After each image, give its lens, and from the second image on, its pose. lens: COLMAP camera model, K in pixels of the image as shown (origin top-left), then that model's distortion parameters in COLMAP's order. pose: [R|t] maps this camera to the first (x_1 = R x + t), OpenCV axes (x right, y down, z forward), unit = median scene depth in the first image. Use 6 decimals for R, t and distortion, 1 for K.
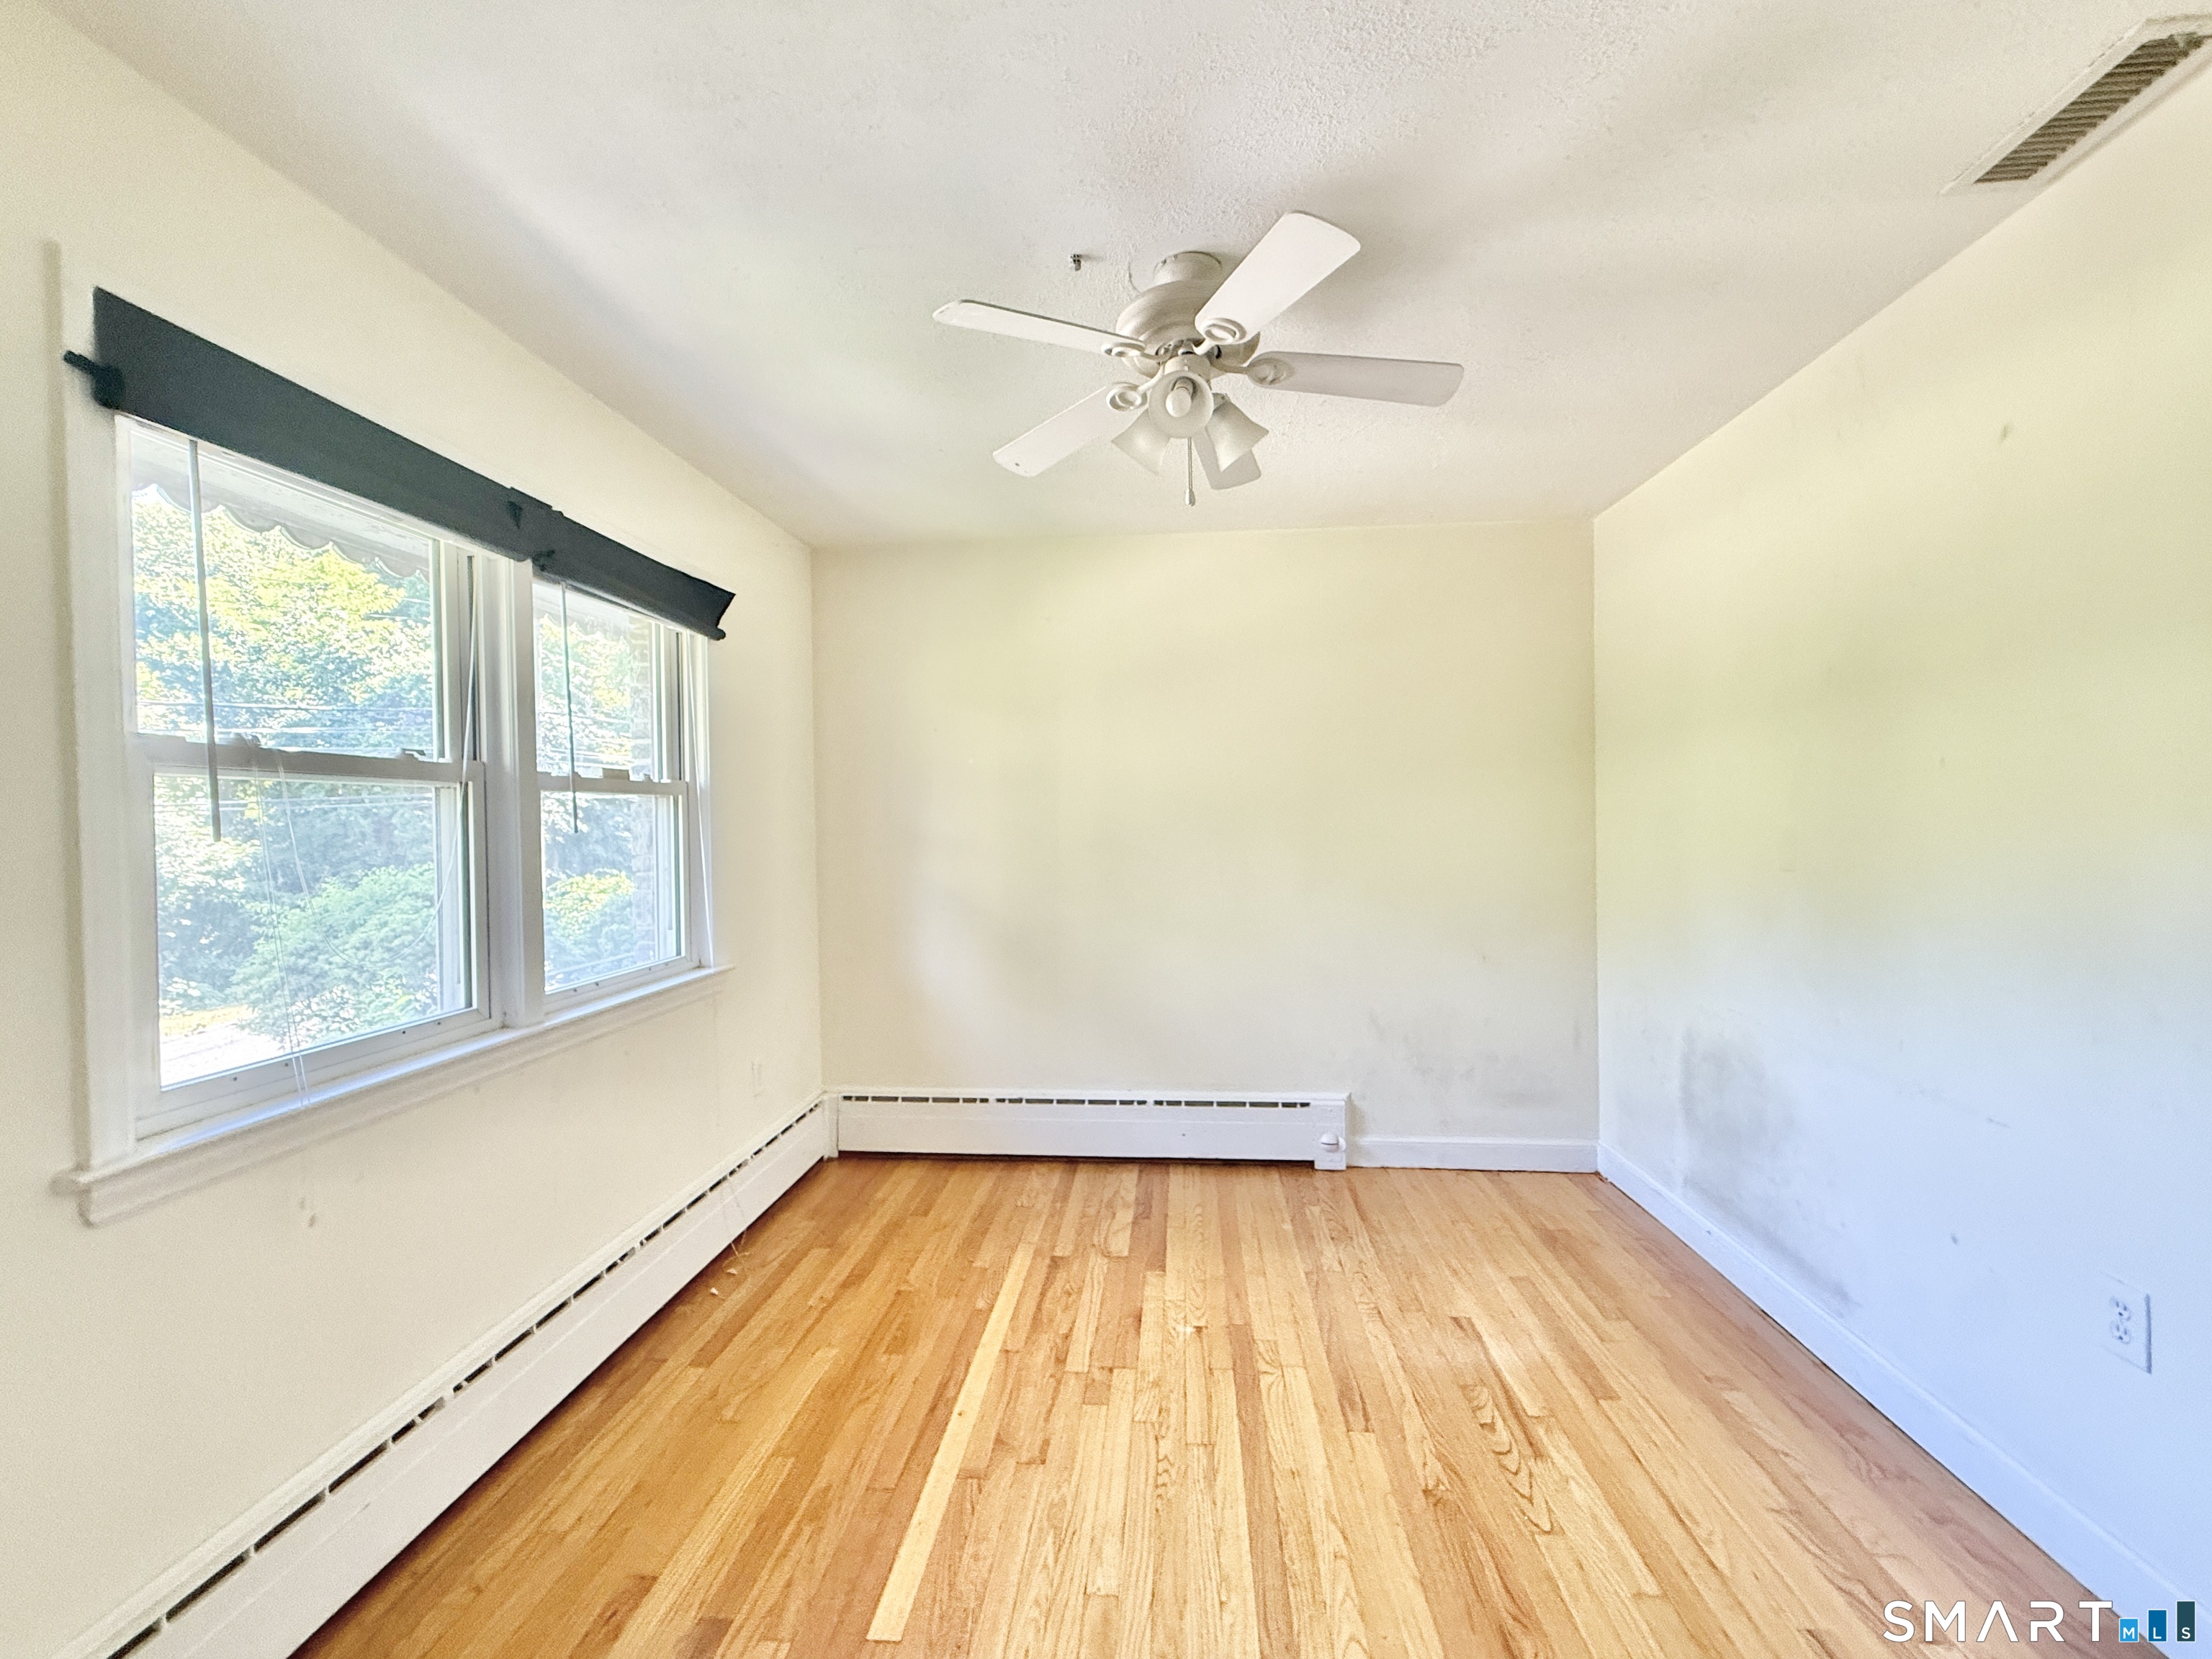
lens RADIAL K [[917.9, 0, 1097.6], [0, 917.9, 831.8], [0, 0, 1]] dist [-0.001369, 0.000142]
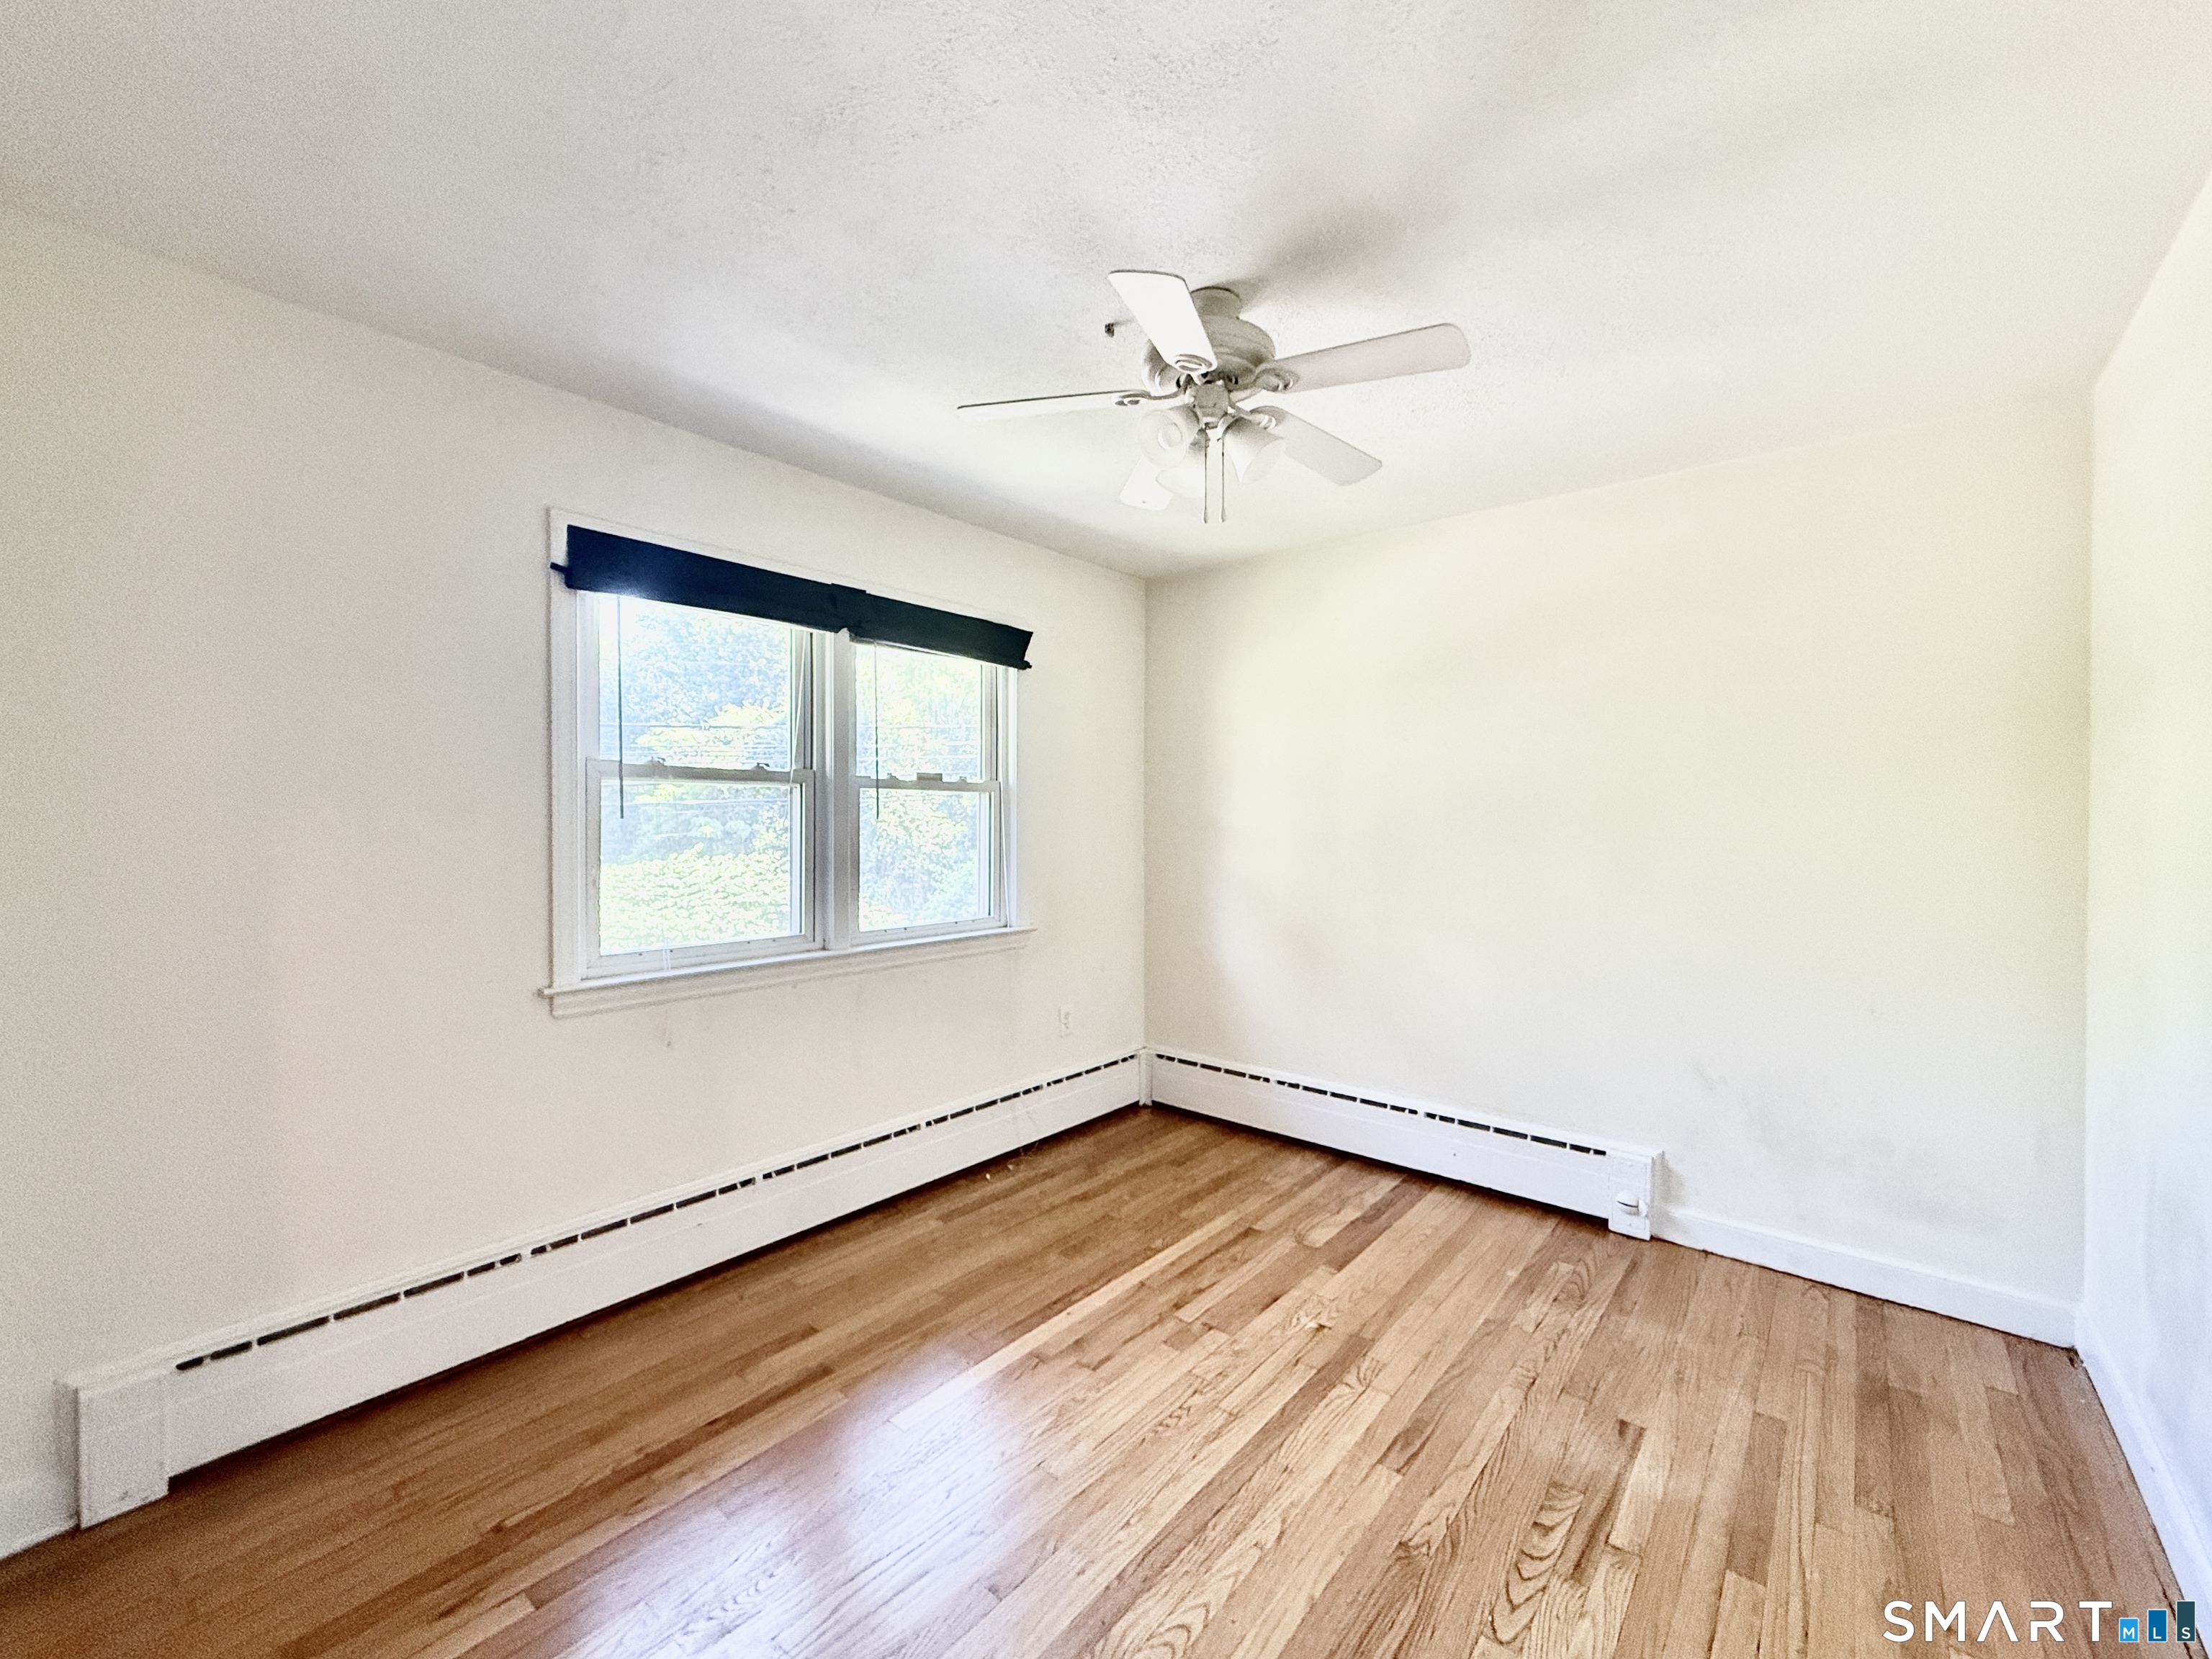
lens RADIAL K [[894.1, 0, 1100.3], [0, 894.1, 826.6], [0, 0, 1]] dist [-0.001167, 0.000051]
pose [[0.821091, 0.025203, -0.570241, 0.461681], [-0.025078, 0.999653, 0.008071, -0.005966], [0.570246, 0.007673, 0.821438, 0.057755]]
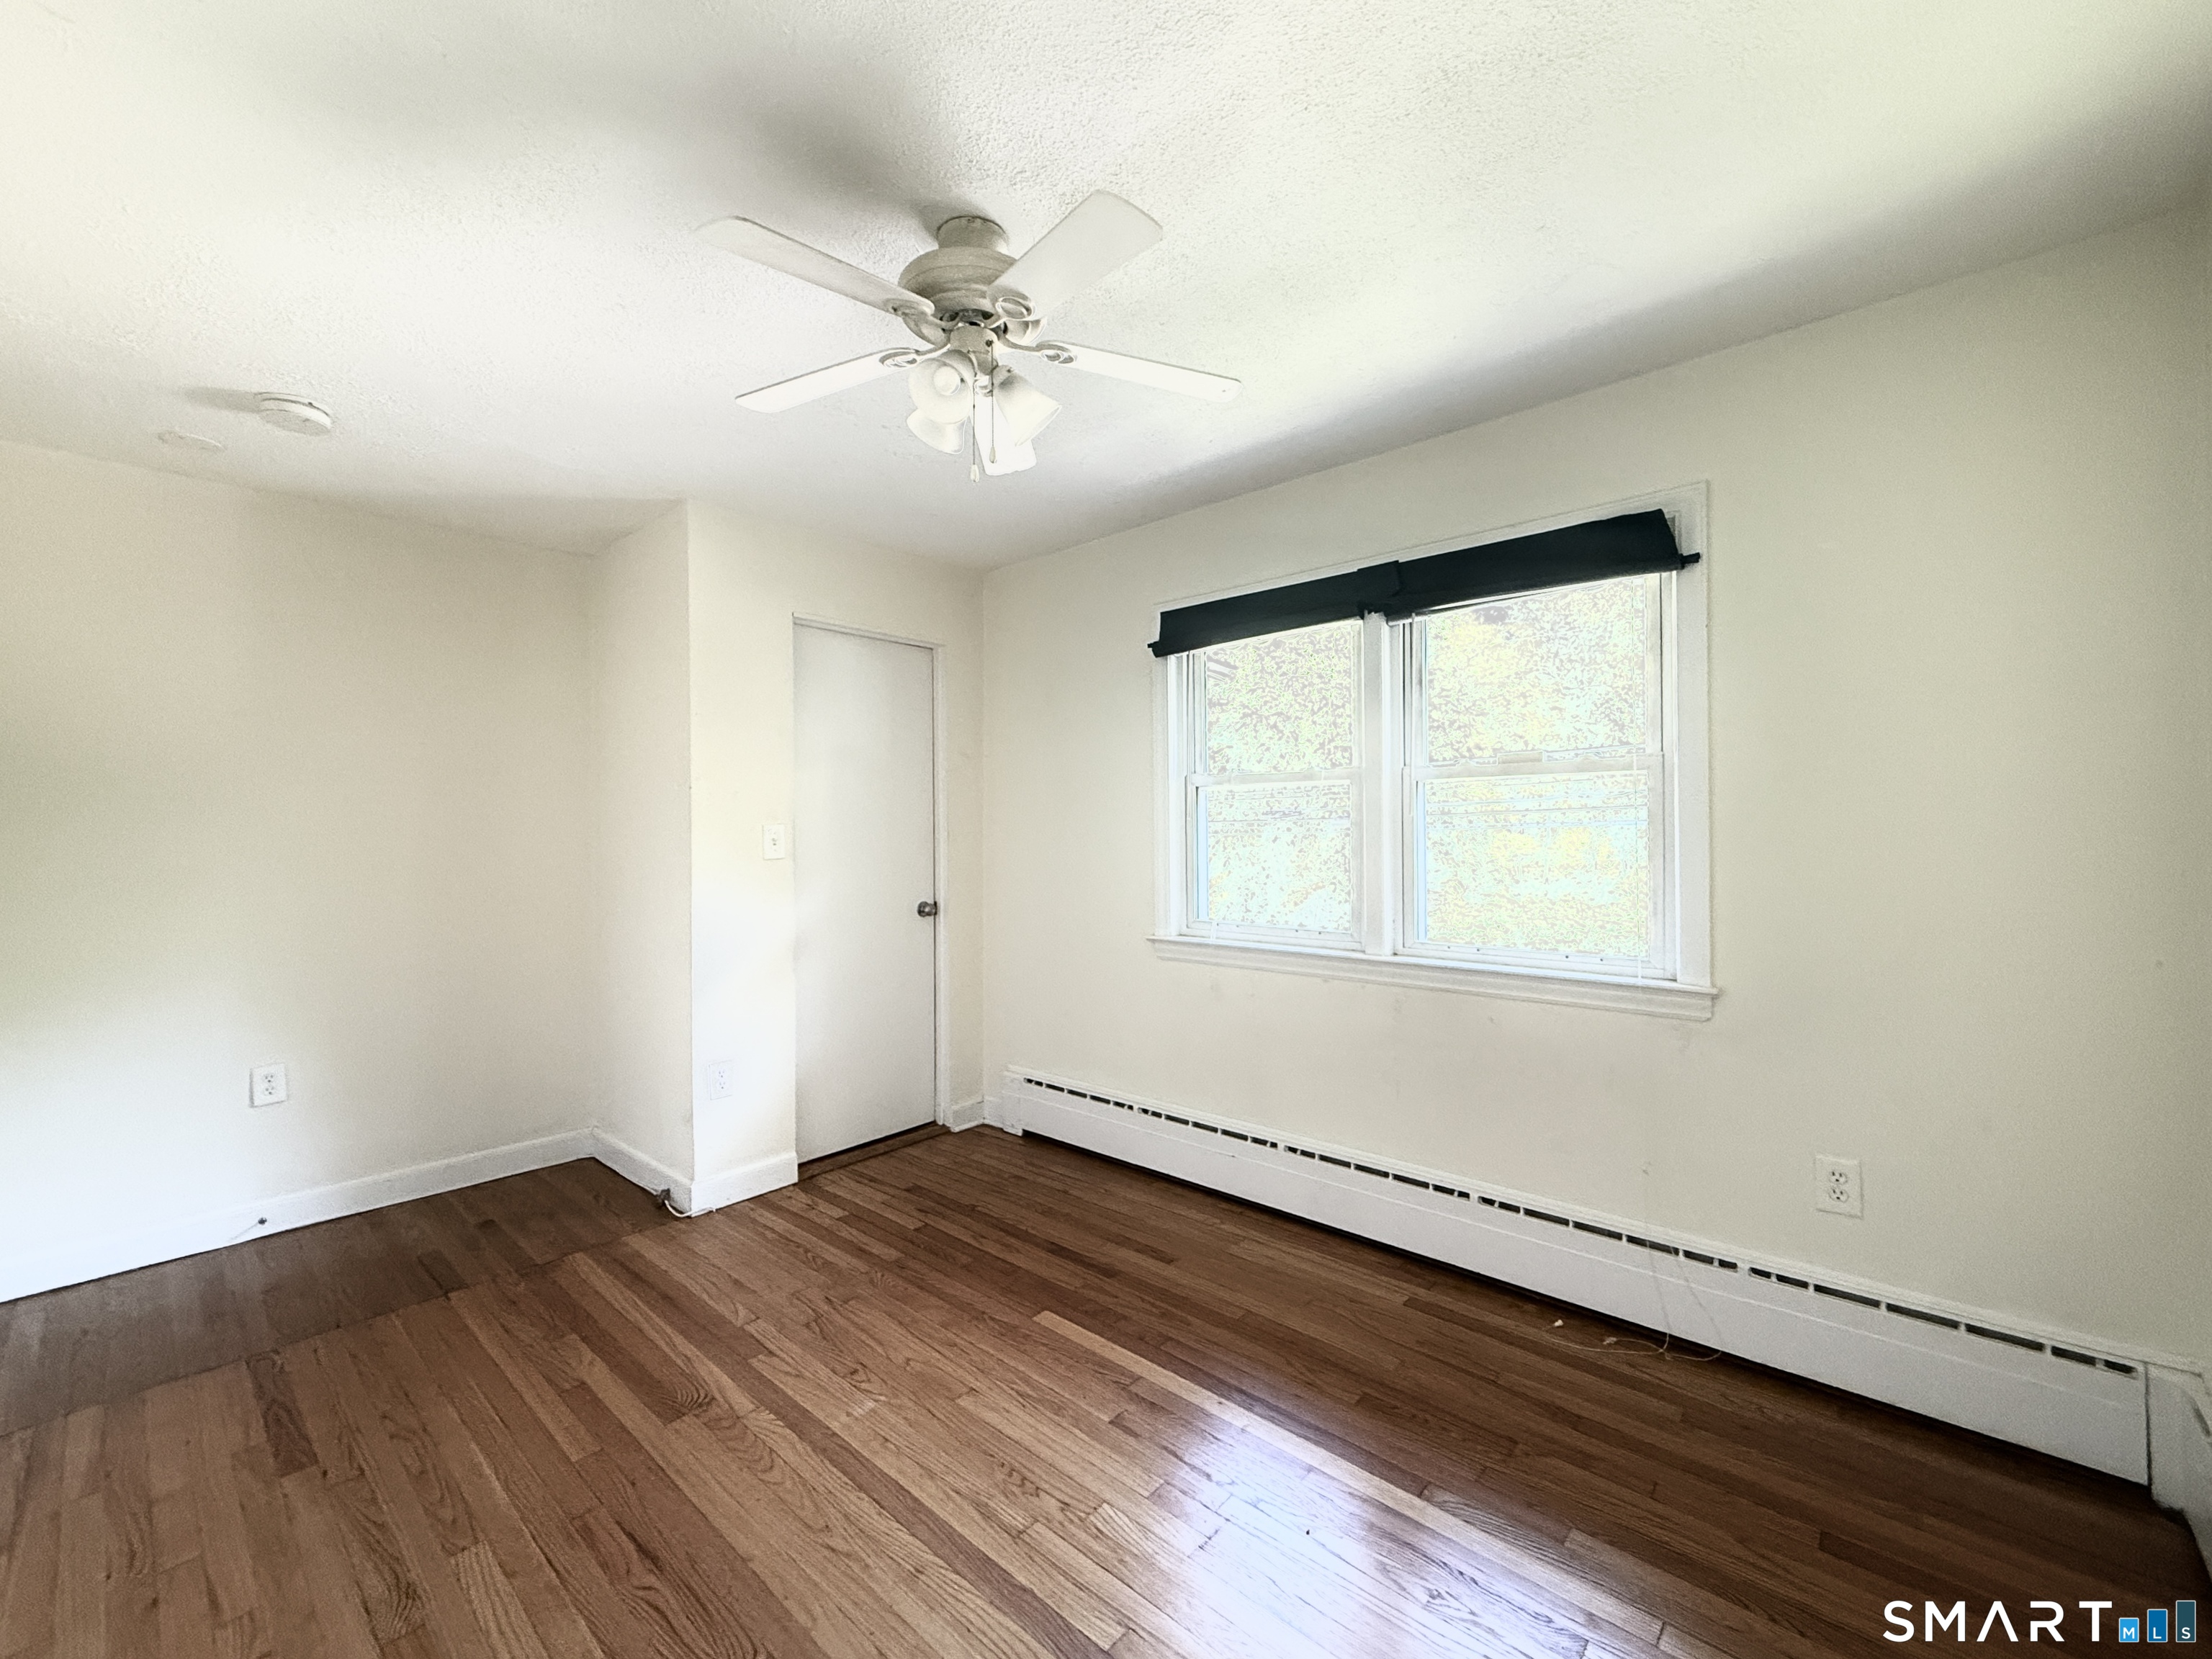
lens RADIAL K [[894.1, 0, 1100.3], [0, 894.1, 826.6], [0, 0, 1]] dist [-0.001167, 0.000051]
pose [[-0.593829, 0.019666, -0.804351, 0.604355], [0.005554, 0.999778, 0.020344, -0.007649], [0.804572, 0.007614, -0.593806, 1.278097]]
